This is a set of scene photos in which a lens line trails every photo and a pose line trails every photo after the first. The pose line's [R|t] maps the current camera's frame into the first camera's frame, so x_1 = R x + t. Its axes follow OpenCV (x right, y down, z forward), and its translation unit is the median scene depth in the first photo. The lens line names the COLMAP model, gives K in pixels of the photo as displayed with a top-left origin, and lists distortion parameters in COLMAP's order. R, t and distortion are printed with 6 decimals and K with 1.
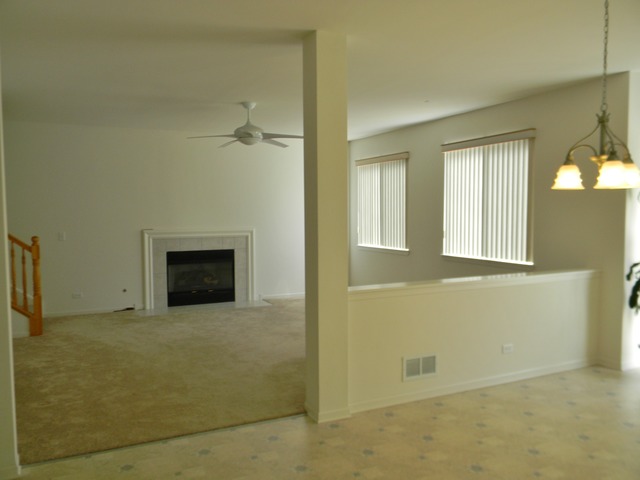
lens RADIAL K [[518.8, 0, 317.2], [0, 518.8, 240.9], [0, 0, 1]] dist [0.006323, -0.008021]
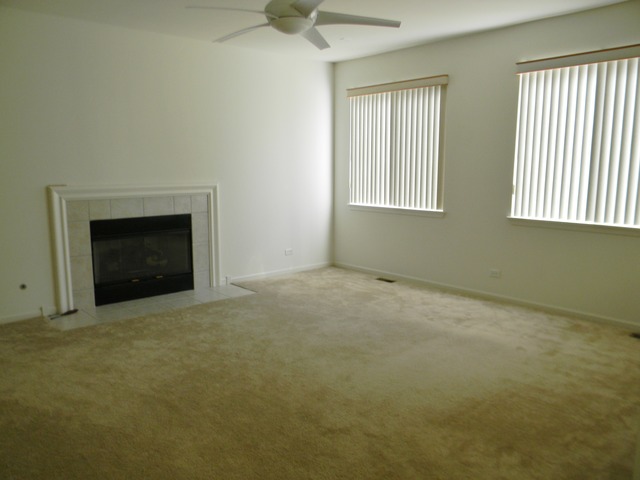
lens RADIAL K [[518.8, 0, 317.2], [0, 518.8, 240.9], [0, 0, 1]] dist [0.006323, -0.008021]
pose [[0.964369, -0.035880, 0.262115, -0.185201], [0.011870, 0.995631, 0.092618, -0.009617], [-0.264293, -0.086207, 0.960582, 0.310314]]
